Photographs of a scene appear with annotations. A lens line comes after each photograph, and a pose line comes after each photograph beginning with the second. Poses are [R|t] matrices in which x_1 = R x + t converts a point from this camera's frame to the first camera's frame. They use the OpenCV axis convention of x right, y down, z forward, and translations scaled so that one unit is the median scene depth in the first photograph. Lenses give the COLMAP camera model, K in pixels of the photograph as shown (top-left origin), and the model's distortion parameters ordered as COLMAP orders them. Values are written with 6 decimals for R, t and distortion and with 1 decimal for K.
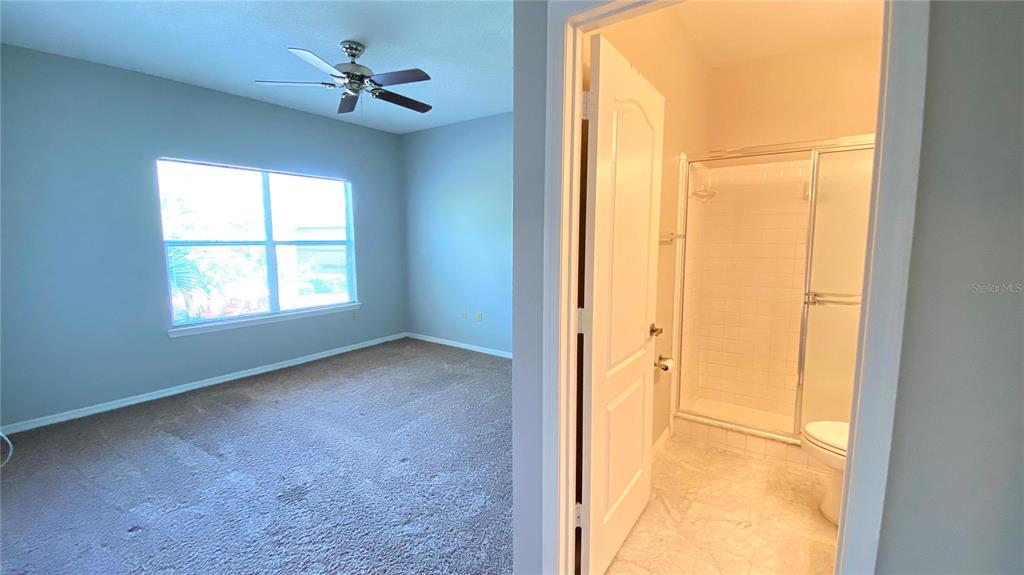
lens RADIAL K [[417.8, 0, 512.0], [0, 417.8, 287.5], [0, 0, 1]] dist [-0.001573, -0.000174]
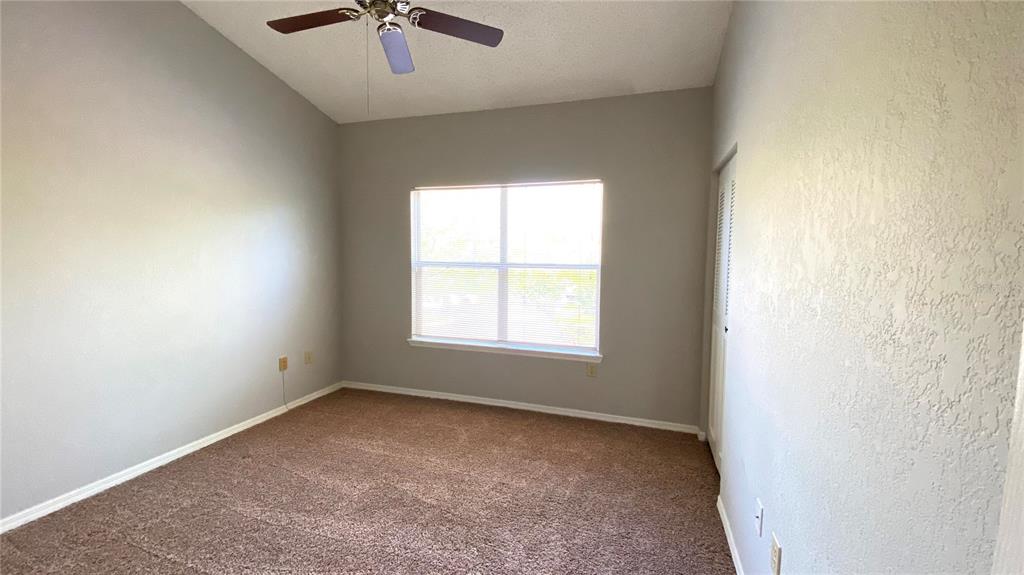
lens RADIAL K [[417.8, 0, 512.0], [0, 417.8, 287.5], [0, 0, 1]] dist [-0.001573, -0.000174]
pose [[0.285119, 0.060981, -0.956550, 0.293196], [-0.133690, 0.990749, 0.023312, -0.082997], [0.949123, 0.121235, 0.290633, 0.773423]]
